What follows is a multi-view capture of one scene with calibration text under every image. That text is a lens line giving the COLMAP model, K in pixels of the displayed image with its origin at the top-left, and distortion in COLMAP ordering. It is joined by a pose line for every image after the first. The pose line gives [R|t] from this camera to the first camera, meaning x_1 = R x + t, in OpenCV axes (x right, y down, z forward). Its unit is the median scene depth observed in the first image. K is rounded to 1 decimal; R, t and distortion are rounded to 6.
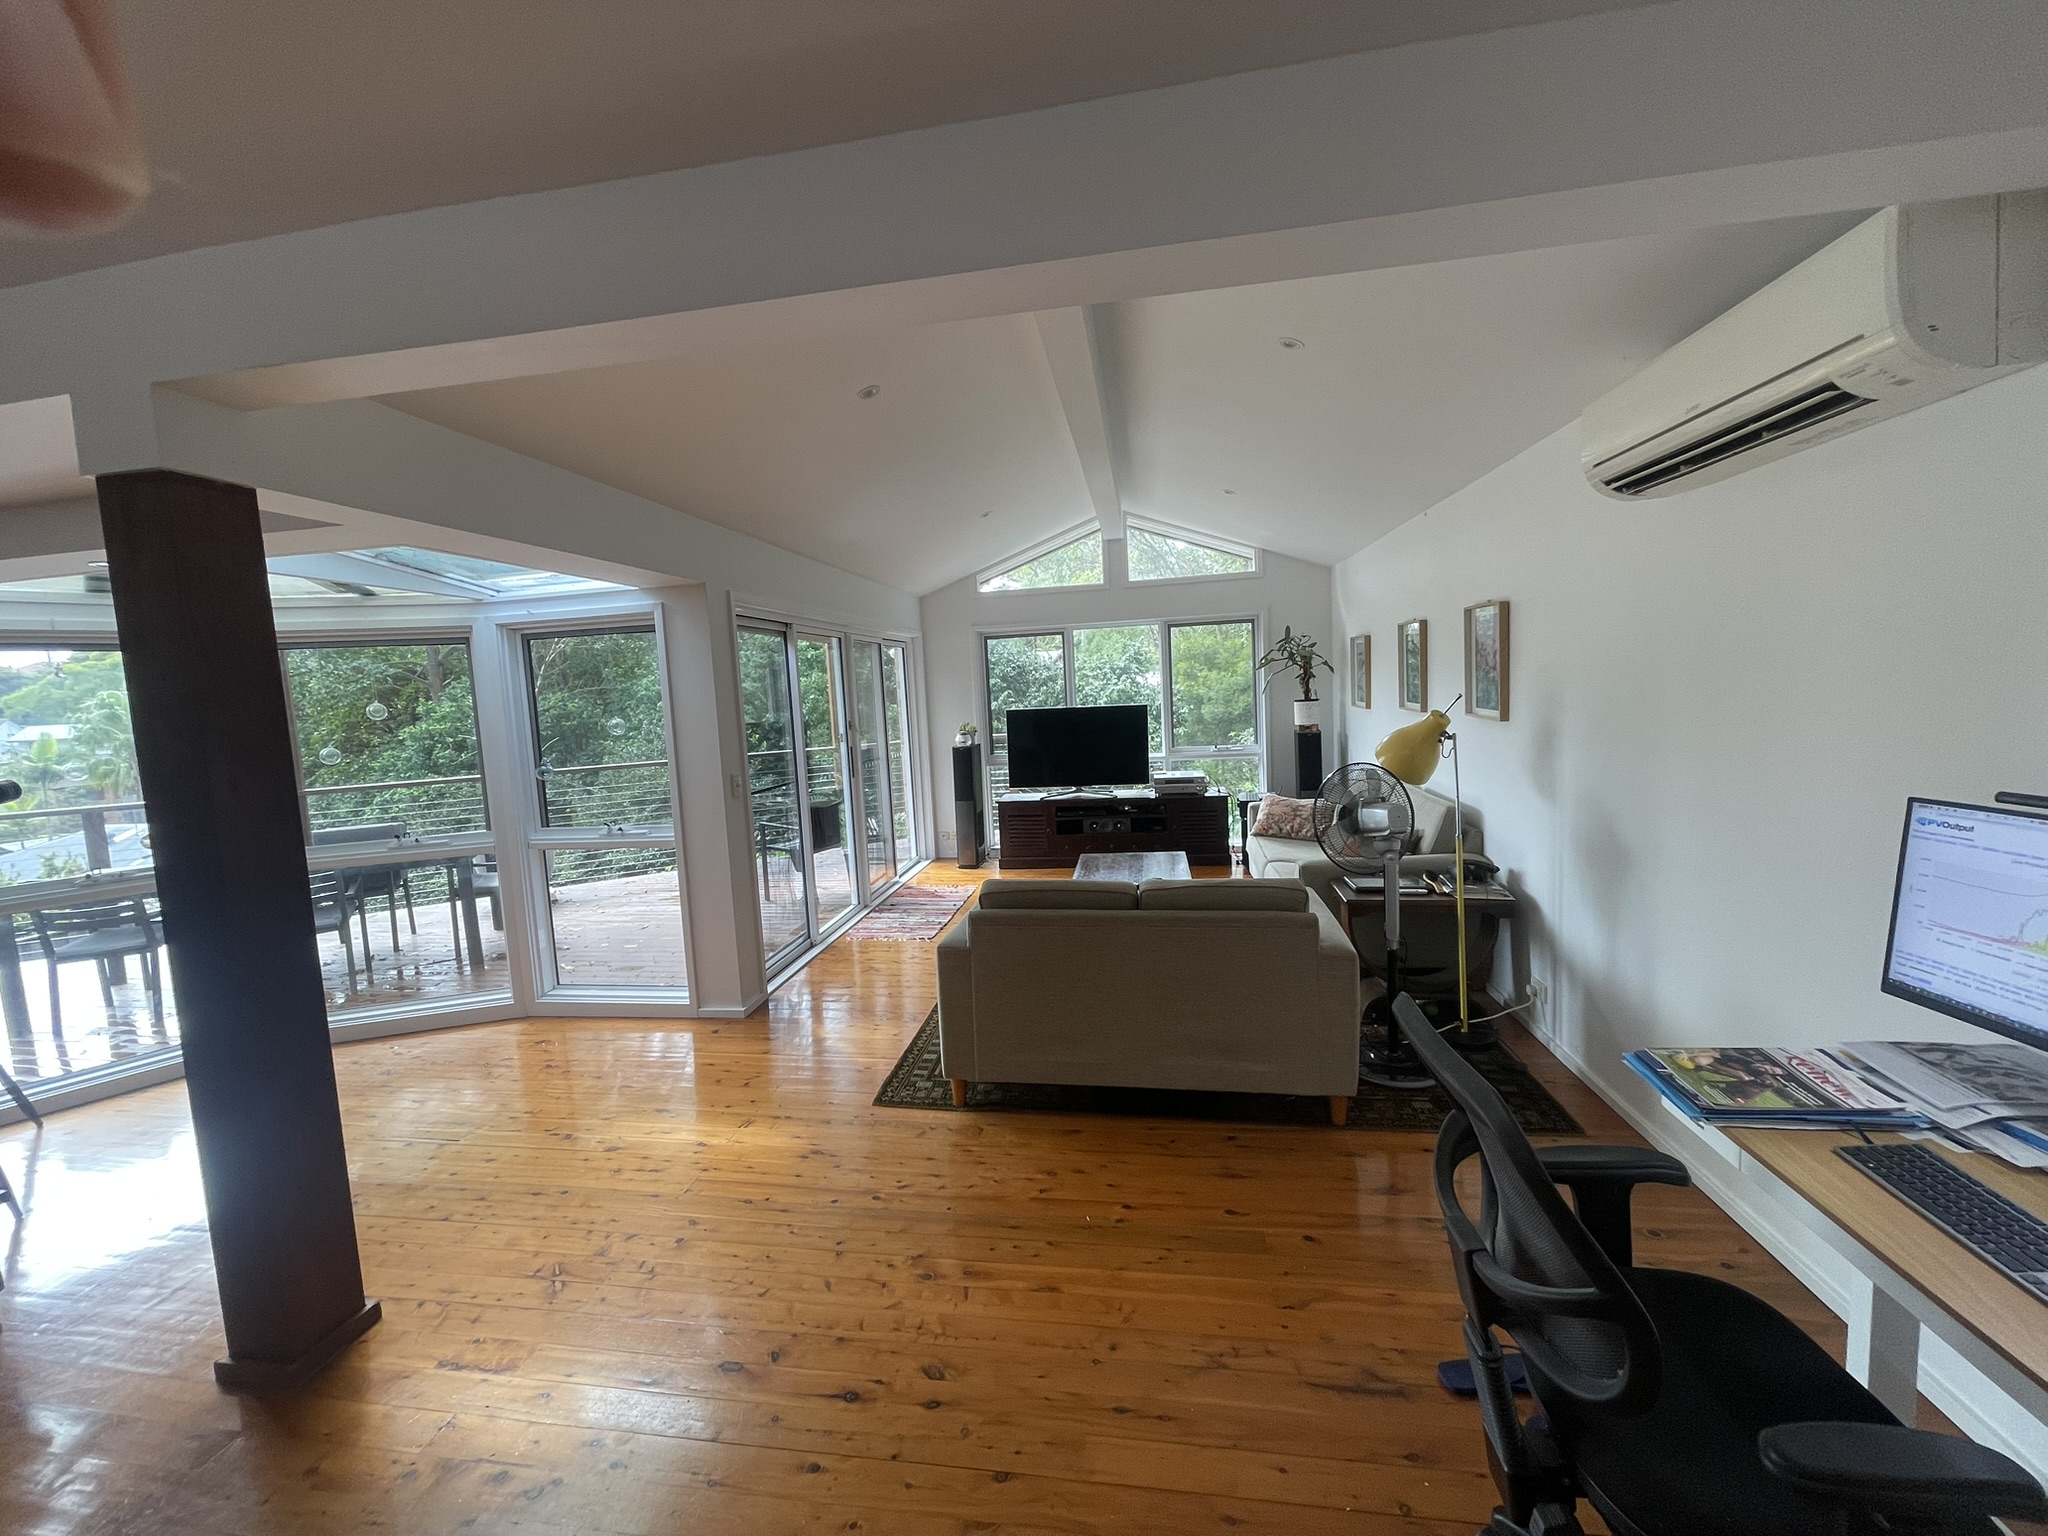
lens RADIAL K [[827.6, 0, 1023.7], [0, 827.6, 761.1], [0, 0, 1]] dist [0.000483, 0.000008]
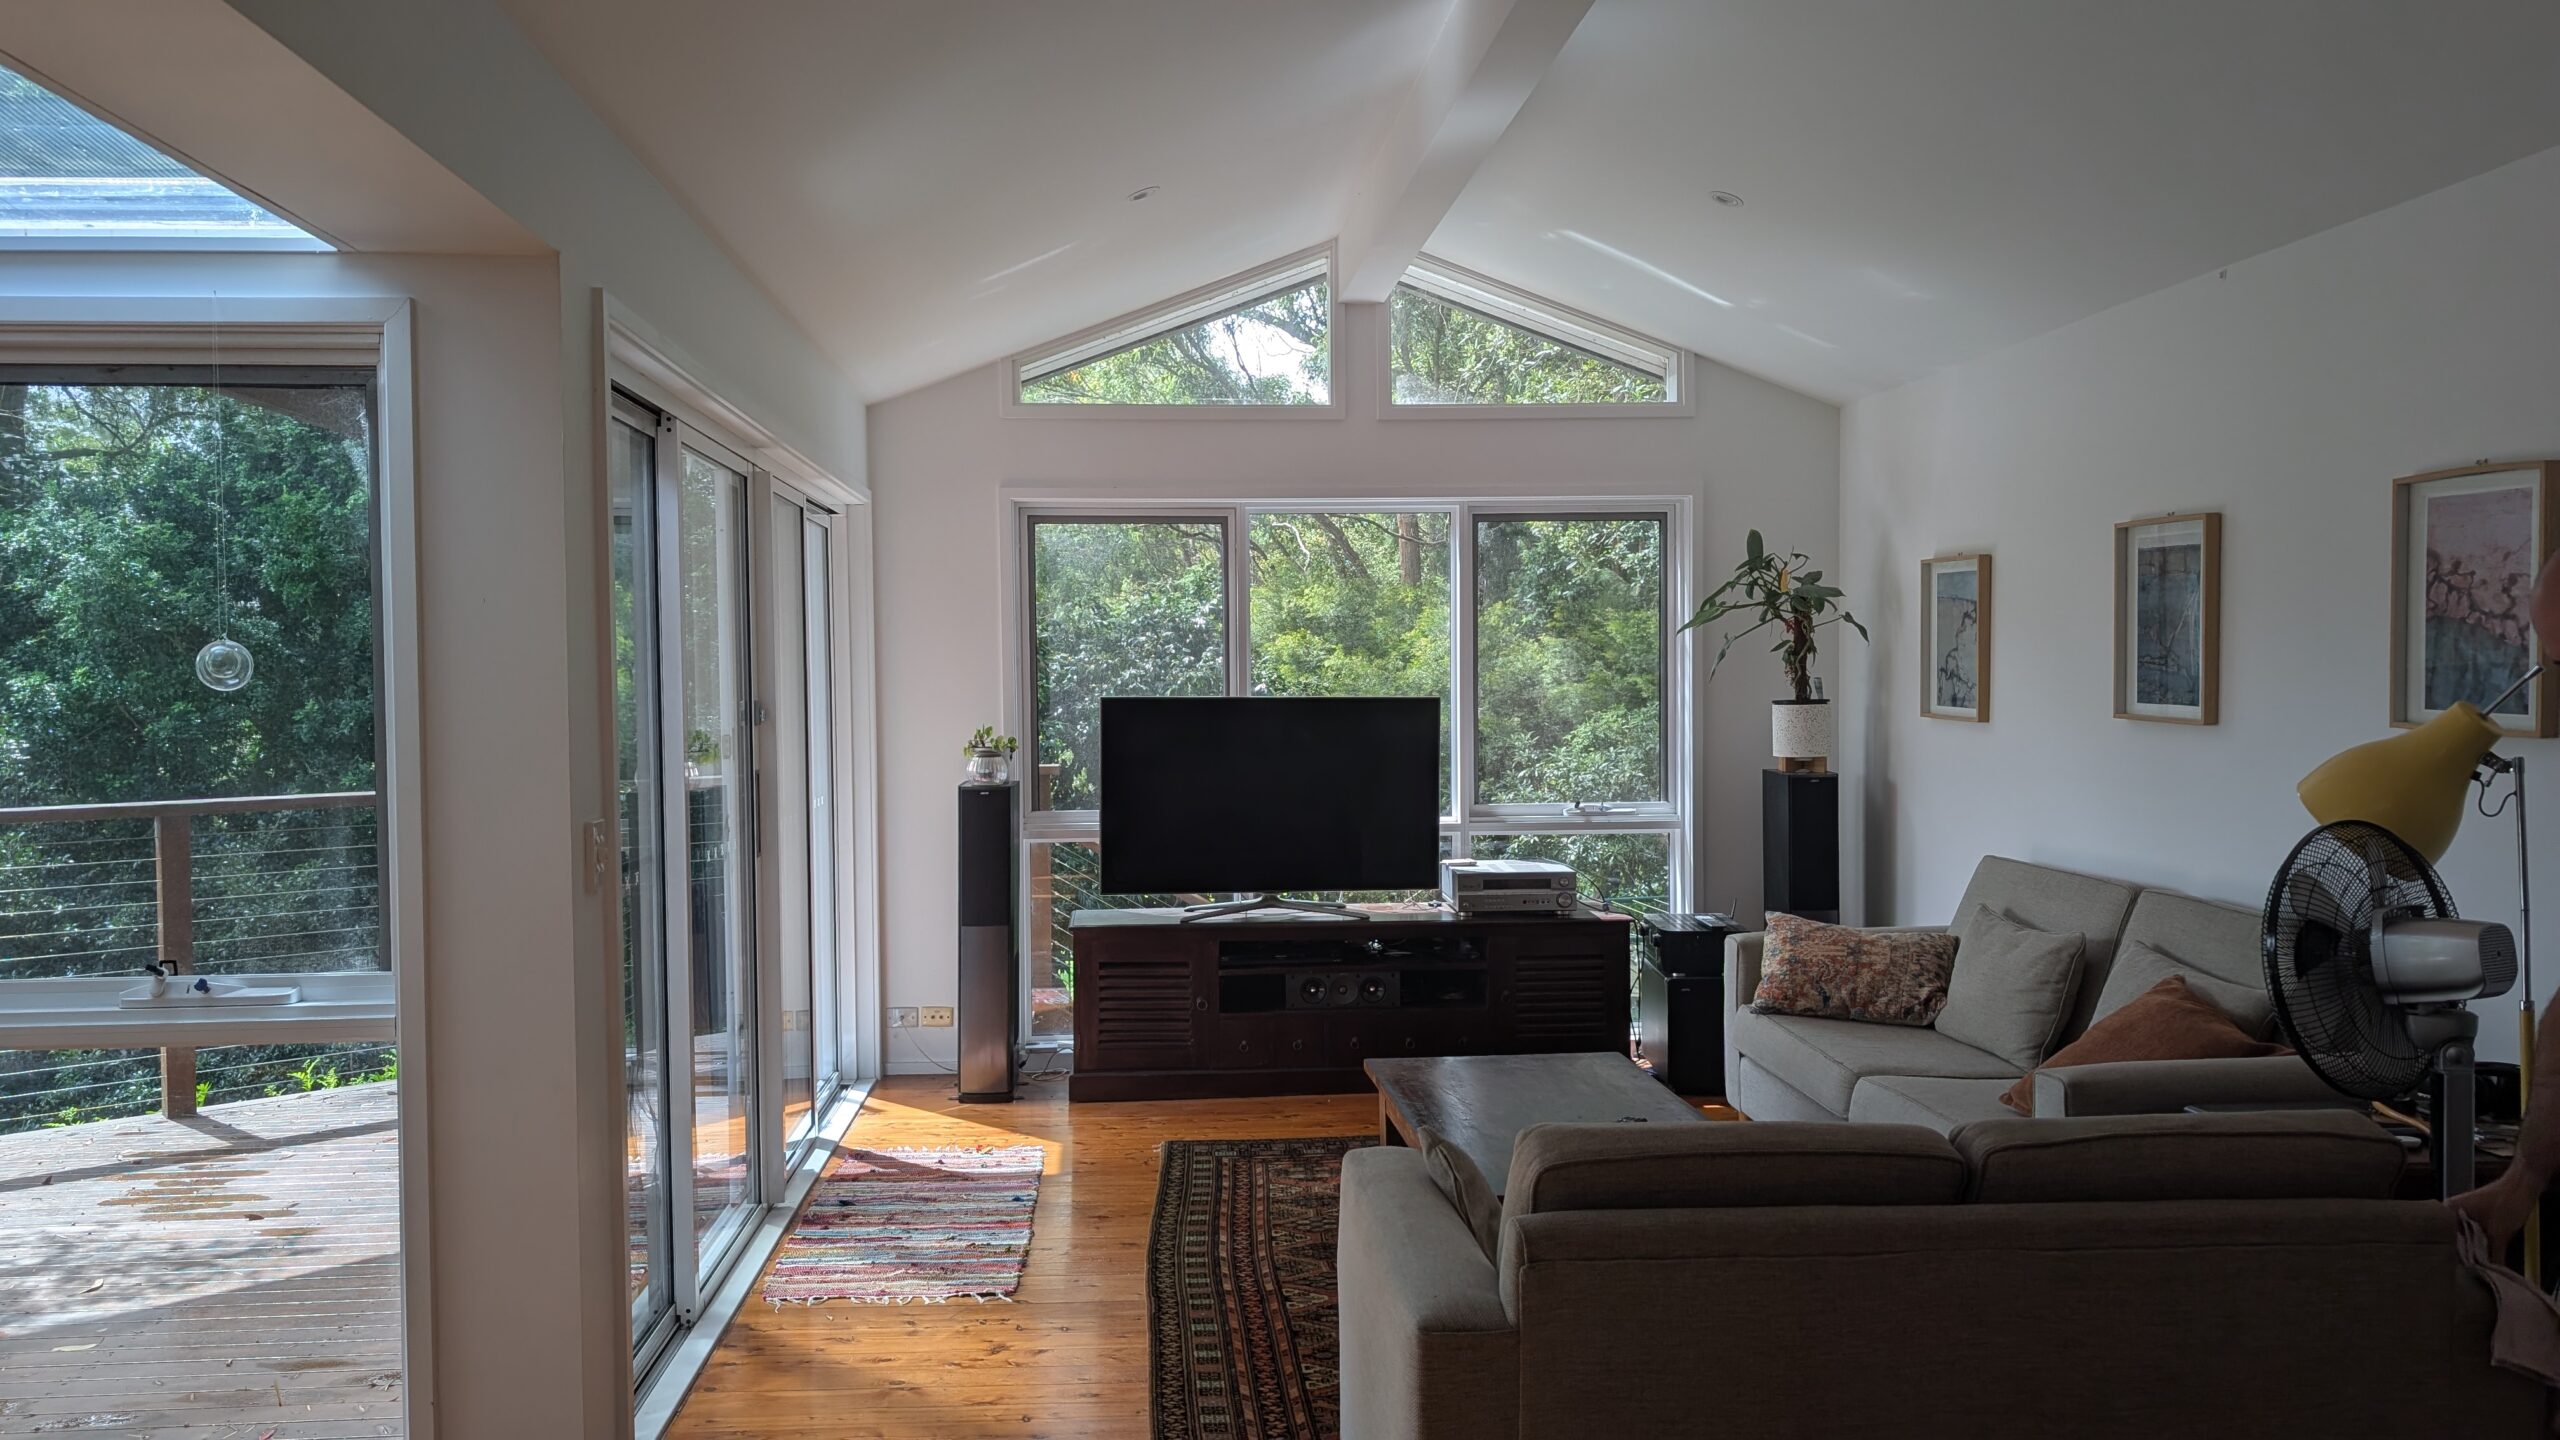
lens RADIAL K [[1852.7, 0, 1276.9], [0, 1852.7, 722.3], [0, 0, 1]] dist [0.012010, -0.002286]
pose [[0.971111, 0.037200, 0.235712, -0.150645], [-0.020234, 0.997053, -0.073994, 0.014923], [-0.237771, 0.067087, 0.969002, 0.115448]]
